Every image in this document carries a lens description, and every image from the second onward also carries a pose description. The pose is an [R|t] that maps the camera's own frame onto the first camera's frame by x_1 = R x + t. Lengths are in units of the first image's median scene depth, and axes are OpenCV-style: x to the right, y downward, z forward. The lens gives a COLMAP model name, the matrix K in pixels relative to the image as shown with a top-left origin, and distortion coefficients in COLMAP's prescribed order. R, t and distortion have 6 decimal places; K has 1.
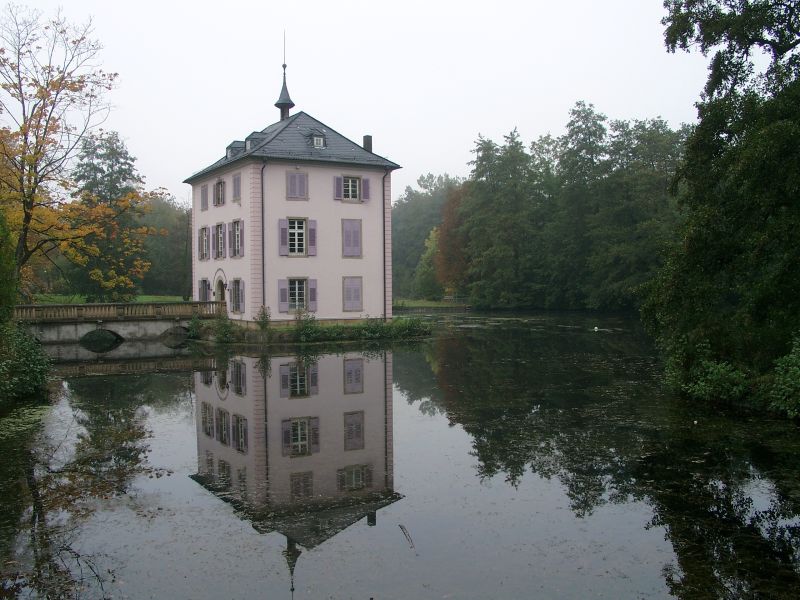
lens RADIAL K [[782.5, 0, 409.9], [0, 782.5, 310.8], [0, 0, 1]] dist [-0.107640, 0.000000]
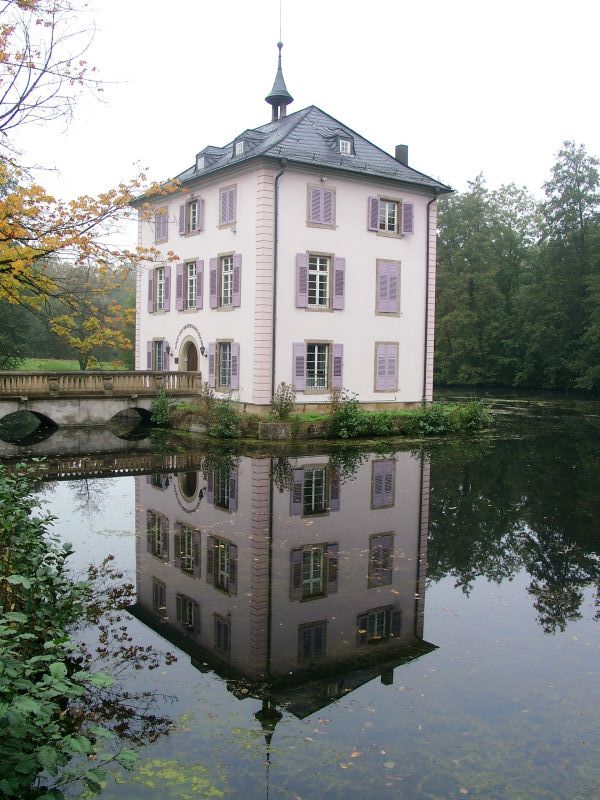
lens RADIAL K [[782.5, 0, 283.9], [0, 782.5, 401.2], [0, 0, 1]] dist [-0.107640, 0.000000]
pose [[0.999121, 0.024530, 0.034002, -0.181526], [-0.025504, 0.999268, 0.028515, -0.008021], [-0.033278, -0.029357, 0.999015, 0.293343]]
